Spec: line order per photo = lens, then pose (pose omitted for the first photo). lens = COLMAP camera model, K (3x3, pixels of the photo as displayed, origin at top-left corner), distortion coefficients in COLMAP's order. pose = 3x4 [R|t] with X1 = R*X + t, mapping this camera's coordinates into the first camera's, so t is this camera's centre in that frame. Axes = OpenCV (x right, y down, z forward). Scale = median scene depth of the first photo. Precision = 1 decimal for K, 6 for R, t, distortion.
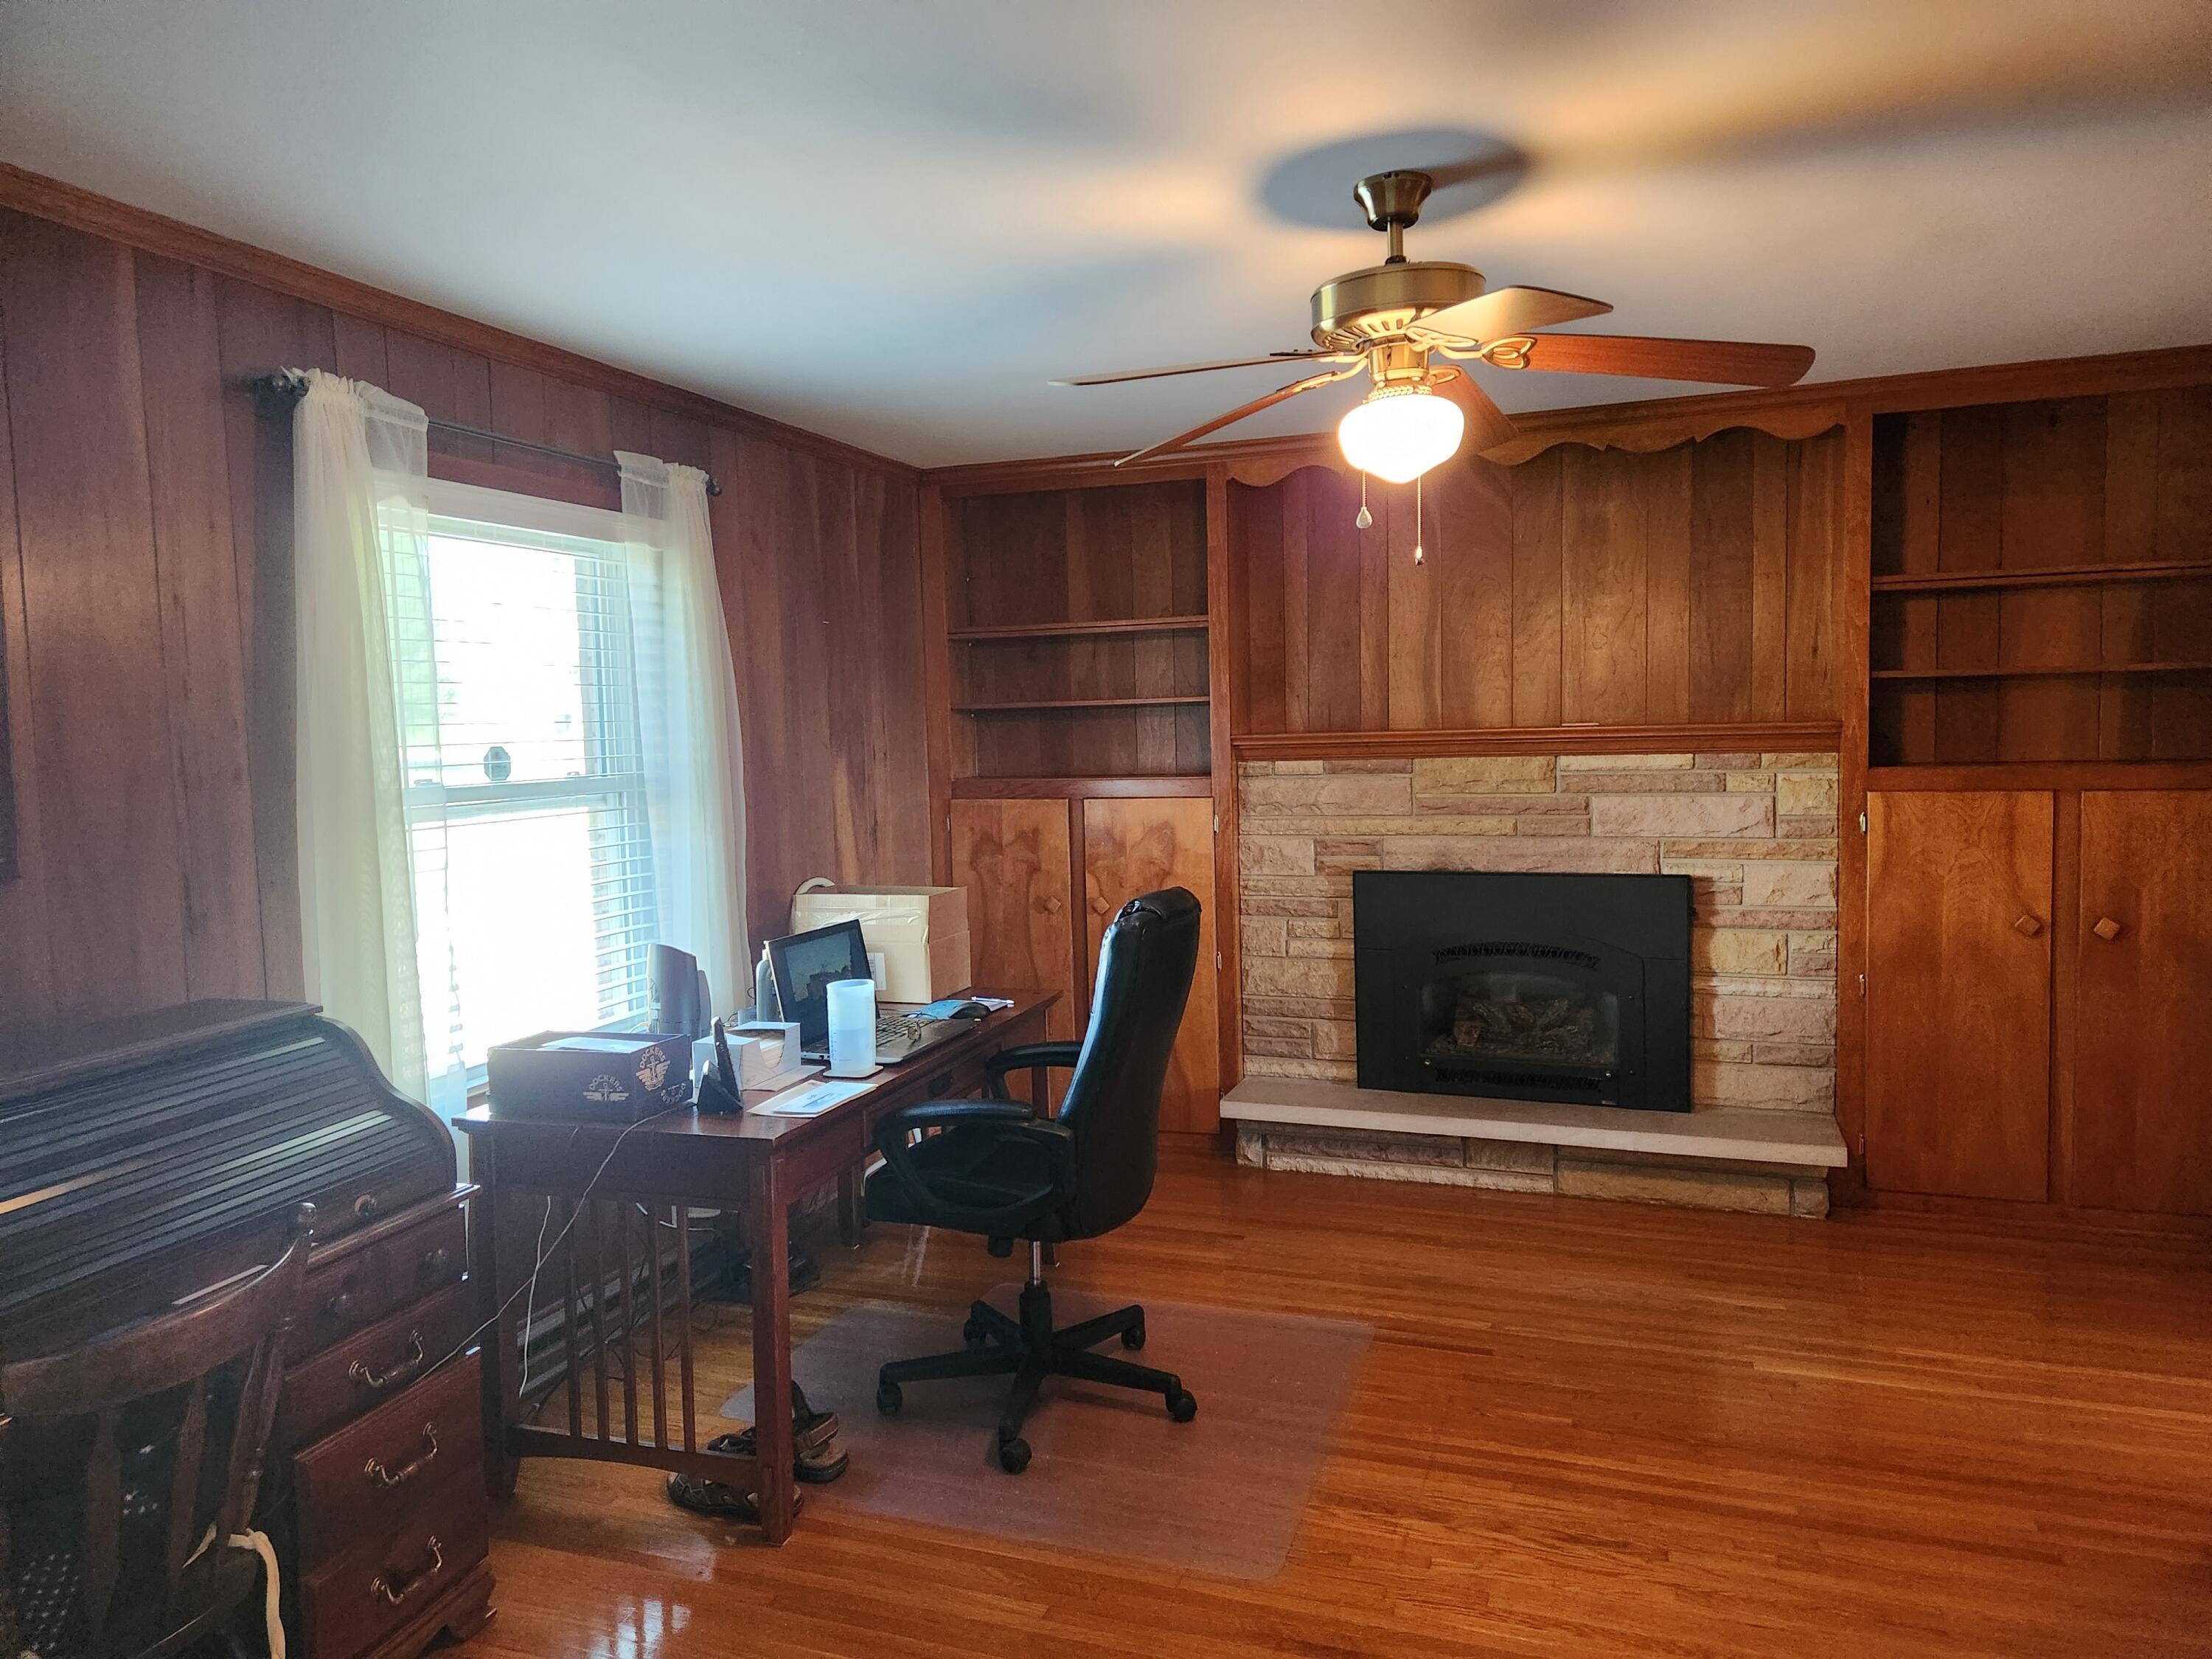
lens RADIAL K [[1492.8, 0, 1093.1], [0, 1492.8, 837.9], [0, 0, 1]] dist [0.092383, -0.062399]
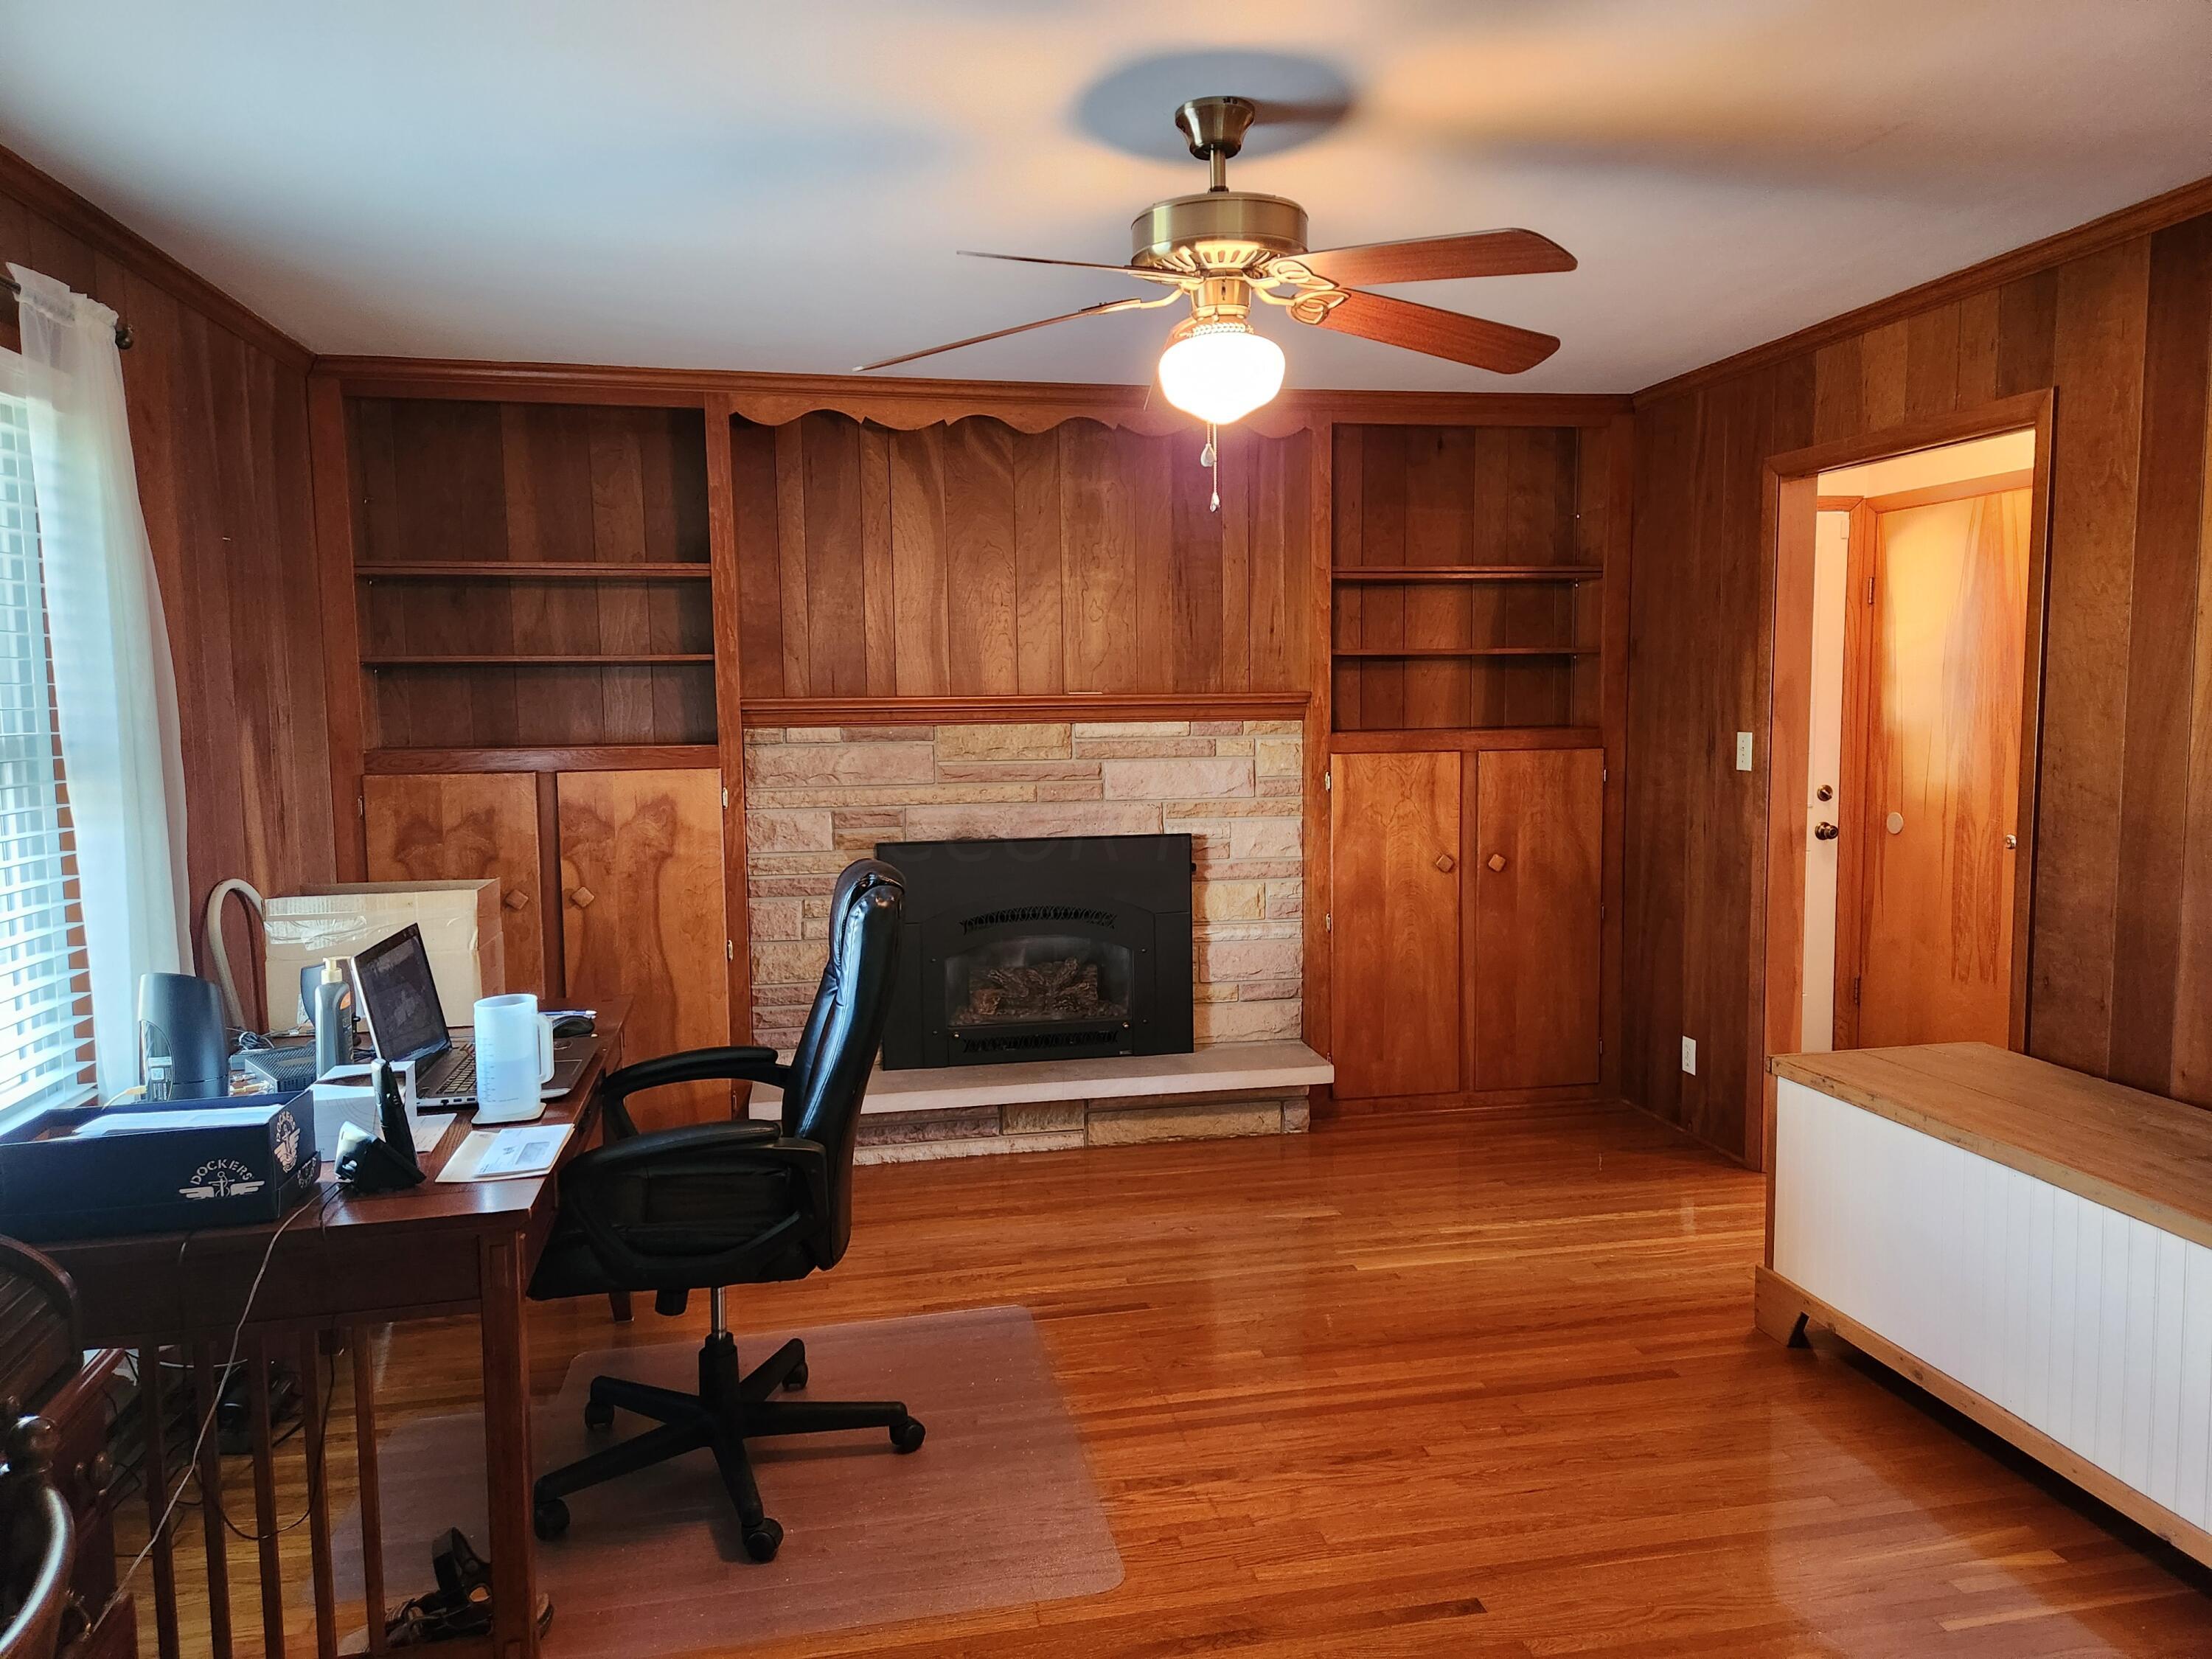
lens RADIAL K [[1492.8, 0, 1126.3], [0, 1492.8, 830.9], [0, 0, 1]] dist [0.092383, -0.062399]
pose [[0.855529, -0.035163, 0.516560, -0.204405], [0.032216, 0.999373, 0.014672, 0.005898], [-0.516752, 0.004089, 0.856125, 0.115198]]
